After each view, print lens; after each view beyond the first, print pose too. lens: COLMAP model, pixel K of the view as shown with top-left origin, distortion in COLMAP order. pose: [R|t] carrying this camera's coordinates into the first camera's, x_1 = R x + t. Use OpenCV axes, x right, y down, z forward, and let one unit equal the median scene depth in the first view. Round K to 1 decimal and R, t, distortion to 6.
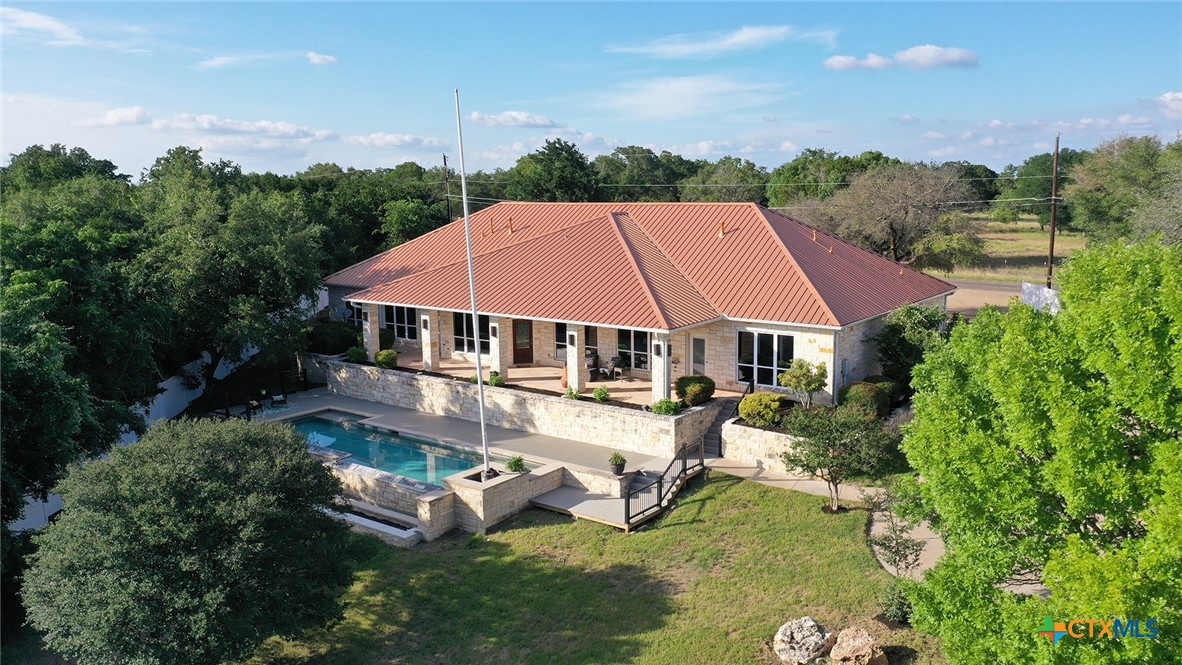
lens RADIAL K [[934.7, 0, 591.1], [0, 934.7, 328.0], [0, 0, 1]] dist [0.000819, 0.011462]
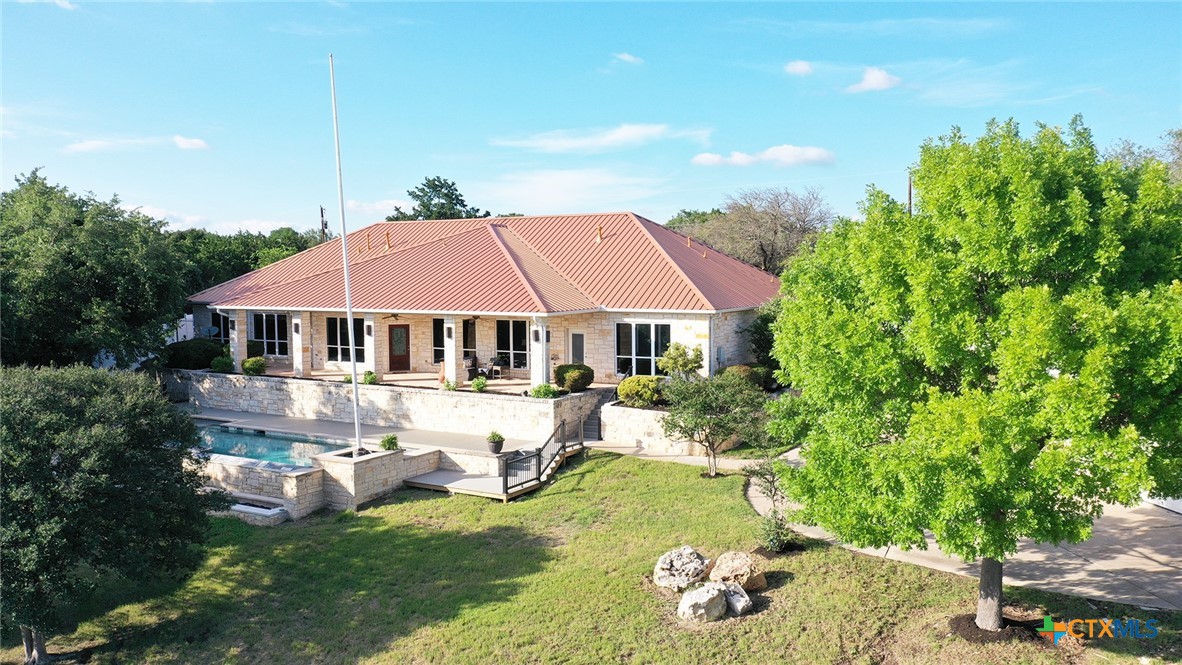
lens RADIAL K [[934.7, 0, 591.1], [0, 934.7, 328.0], [0, 0, 1]] dist [0.000819, 0.011462]
pose [[0.992158, -0.001269, 0.124987, 0.005197], [0.012711, 0.995789, -0.090794, 0.116266], [-0.124345, 0.091671, 0.987995, 0.009079]]
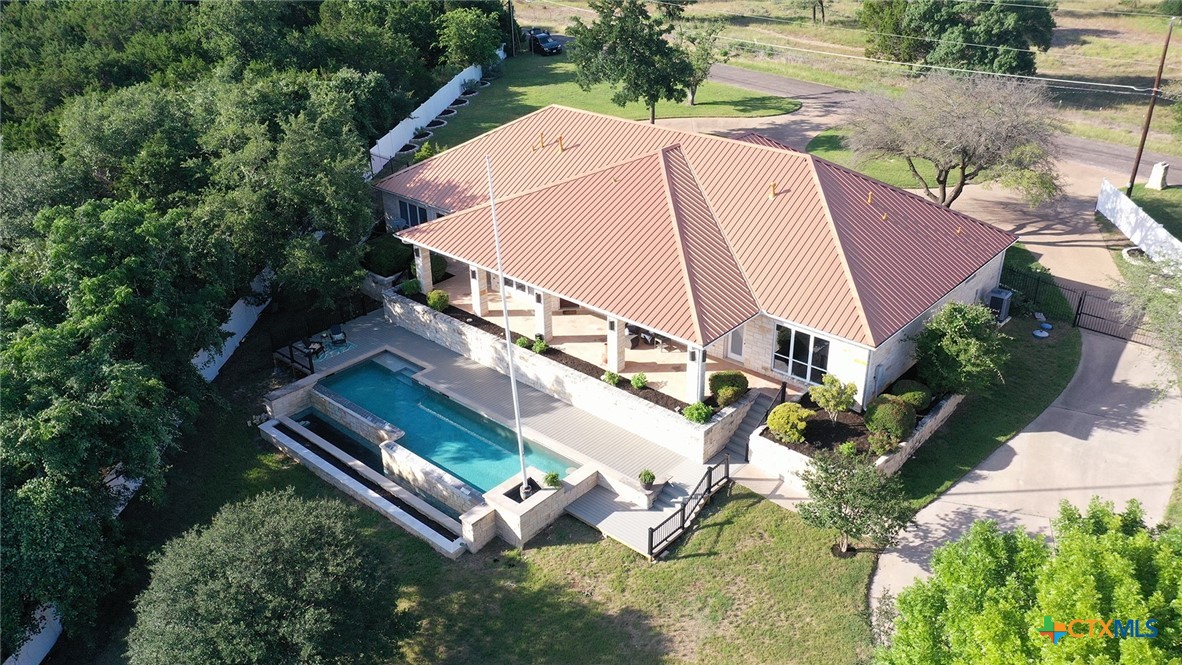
lens RADIAL K [[934.7, 0, 591.1], [0, 934.7, 328.0], [0, 0, 1]] dist [0.000819, 0.011462]
pose [[0.996686, 0.035681, -0.073108, 0.036884], [-0.012196, 0.954061, 0.299365, -0.340948], [0.080431, -0.297481, 0.951334, 0.025275]]
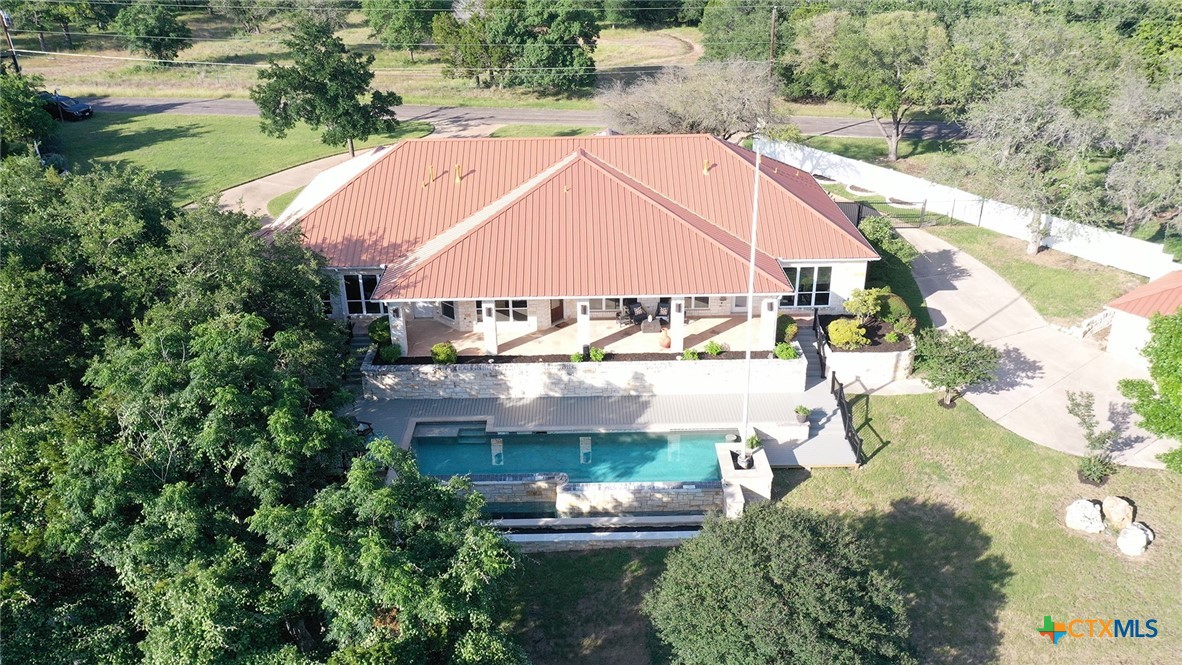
lens RADIAL K [[936.7, 0, 627.9], [0, 936.7, 292.3], [0, 0, 1]] dist [0.011588, 0.007649]
pose [[0.789839, -0.238481, 0.565050, -0.807162], [0.099754, 0.958990, 0.265305, -0.358277], [-0.605147, -0.153182, 0.781237, 0.196049]]
